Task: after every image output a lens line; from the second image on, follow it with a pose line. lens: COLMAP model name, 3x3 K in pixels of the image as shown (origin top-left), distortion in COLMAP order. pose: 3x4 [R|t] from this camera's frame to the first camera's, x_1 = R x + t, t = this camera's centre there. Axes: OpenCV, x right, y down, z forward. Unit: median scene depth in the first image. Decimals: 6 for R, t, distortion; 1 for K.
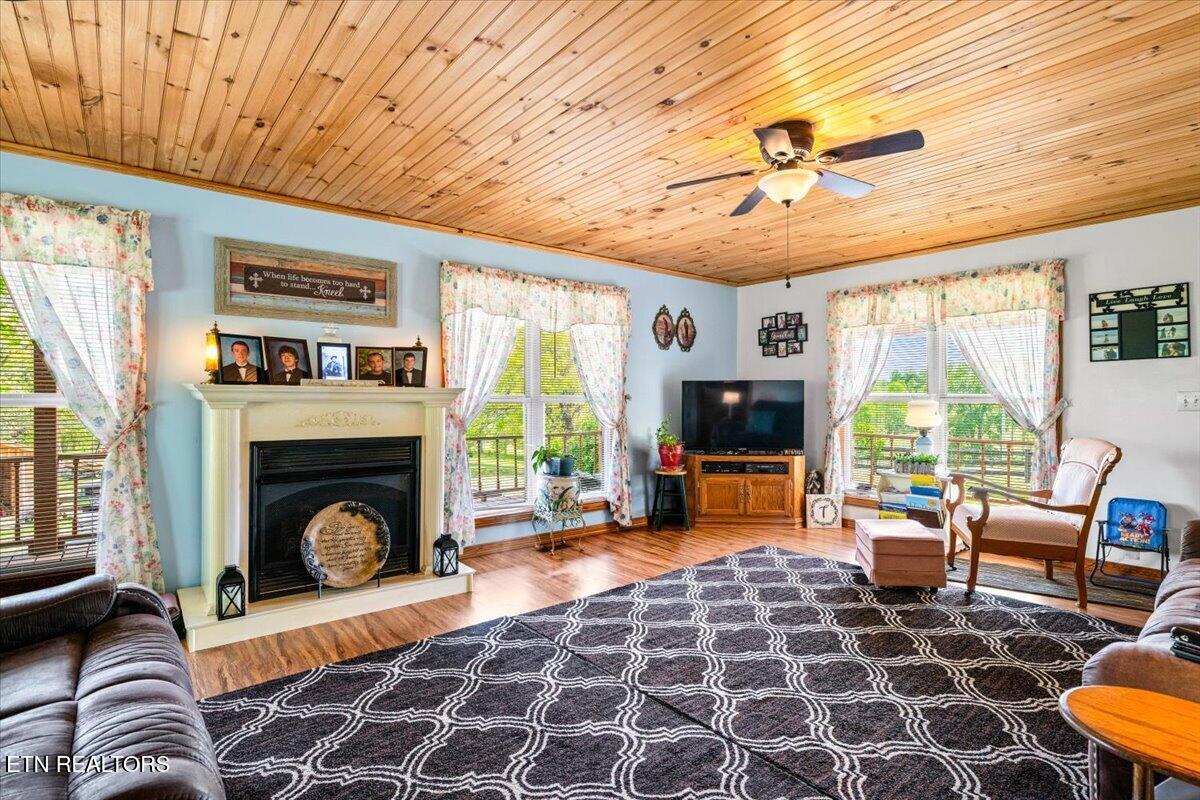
lens RADIAL K [[588.6, 0, 600.6], [0, 588.6, 397.4], [0, 0, 1]] dist [-0.003971, 0.001525]
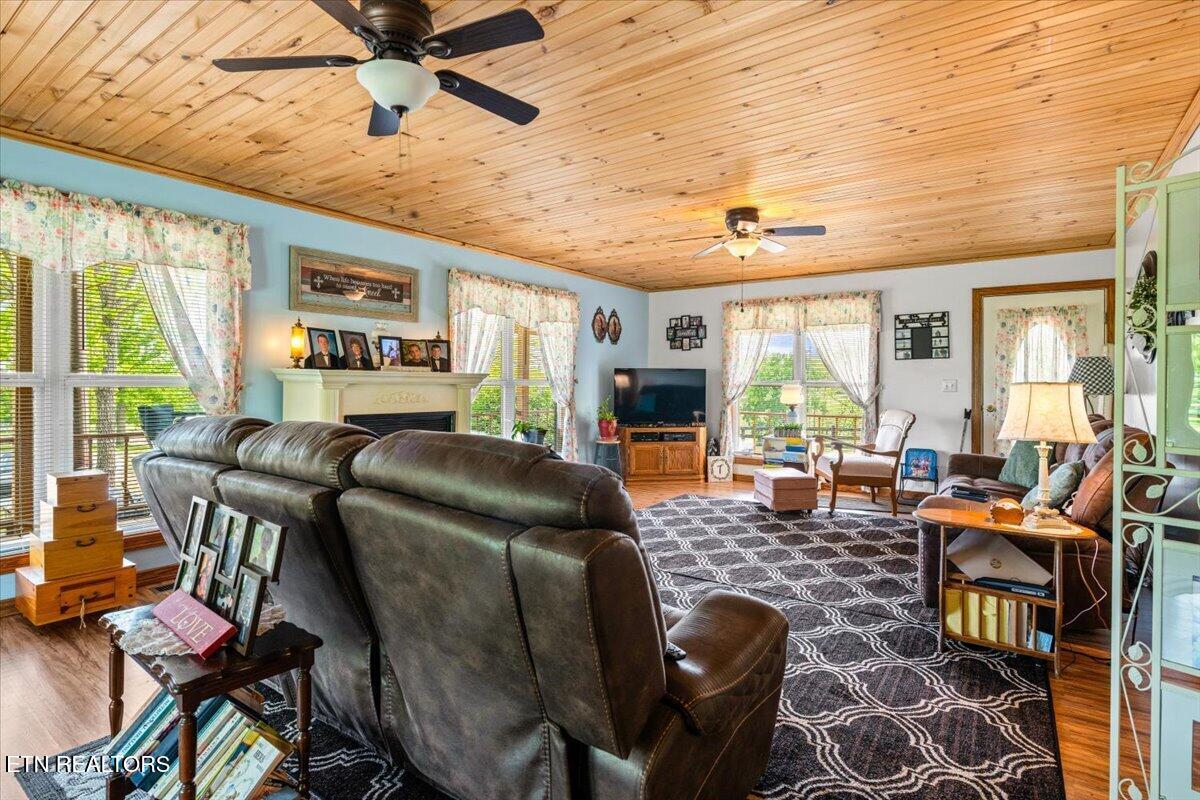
lens RADIAL K [[588.6, 0, 602.3], [0, 588.6, 378.2], [0, 0, 1]] dist [-0.003971, 0.001525]
pose [[0.964770, 0.007393, 0.262992, -0.306429], [-0.006167, 0.999966, -0.005490, -0.000254], [-0.263024, 0.003674, 0.964782, -0.276796]]
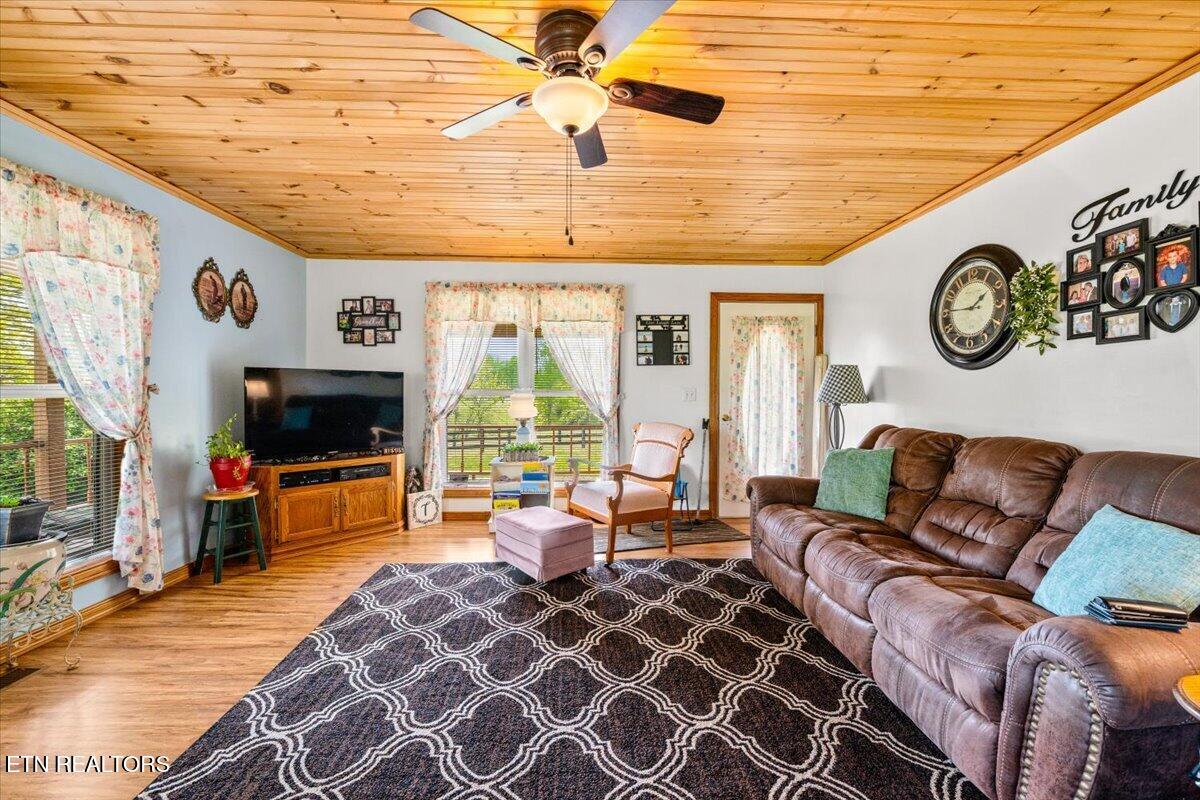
lens RADIAL K [[483.3, 0, 604.4], [0, 483.3, 401.6], [0, 0, 1]] dist [-0.004088, -0.000319]
pose [[0.600308, -0.012367, 0.799674, -0.104725], [-0.004959, 0.999804, 0.019184, 0.001425], [-0.799754, -0.015482, 0.600128, 0.404041]]
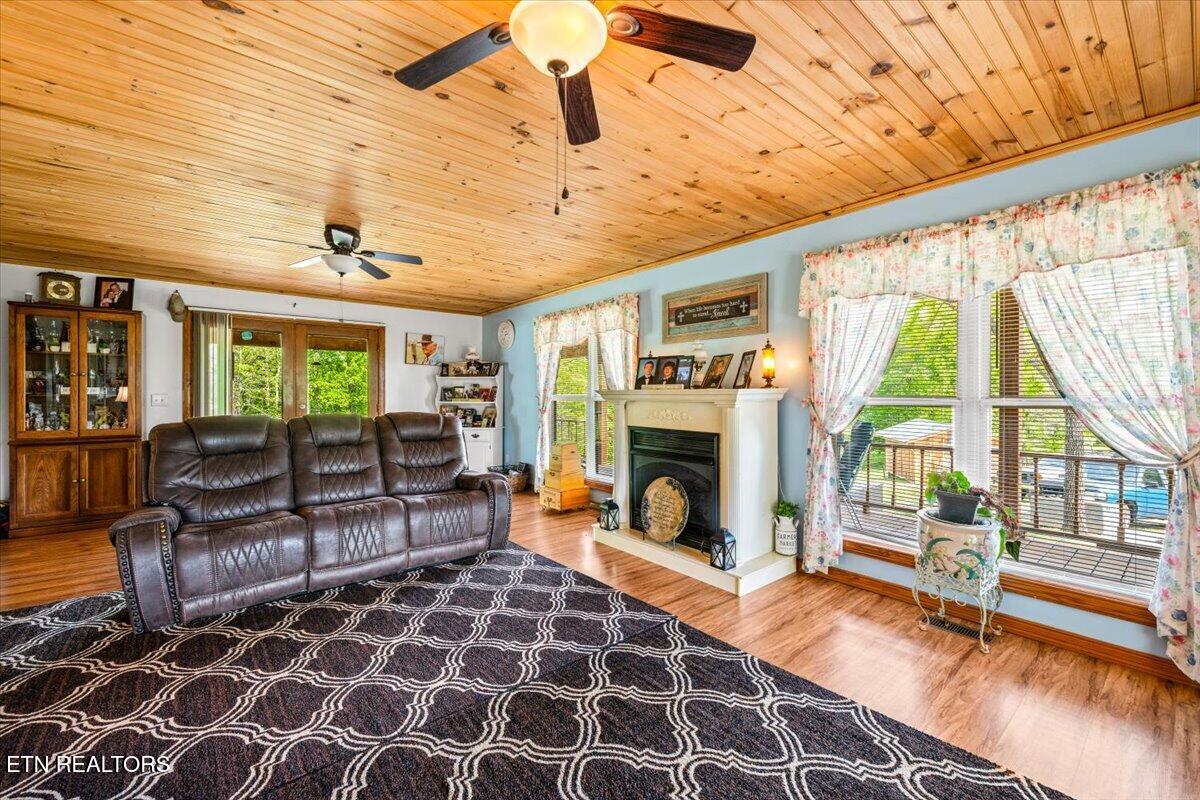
lens RADIAL K [[483.3, 0, 599.8], [0, 483.3, 395.9], [0, 0, 1]] dist [-0.004088, -0.000319]
pose [[0.005246, 0.001213, -0.999986, 0.545894], [-0.001114, 0.999999, 0.001207, -0.005037], [0.999986, 0.001107, 0.005247, 0.710876]]
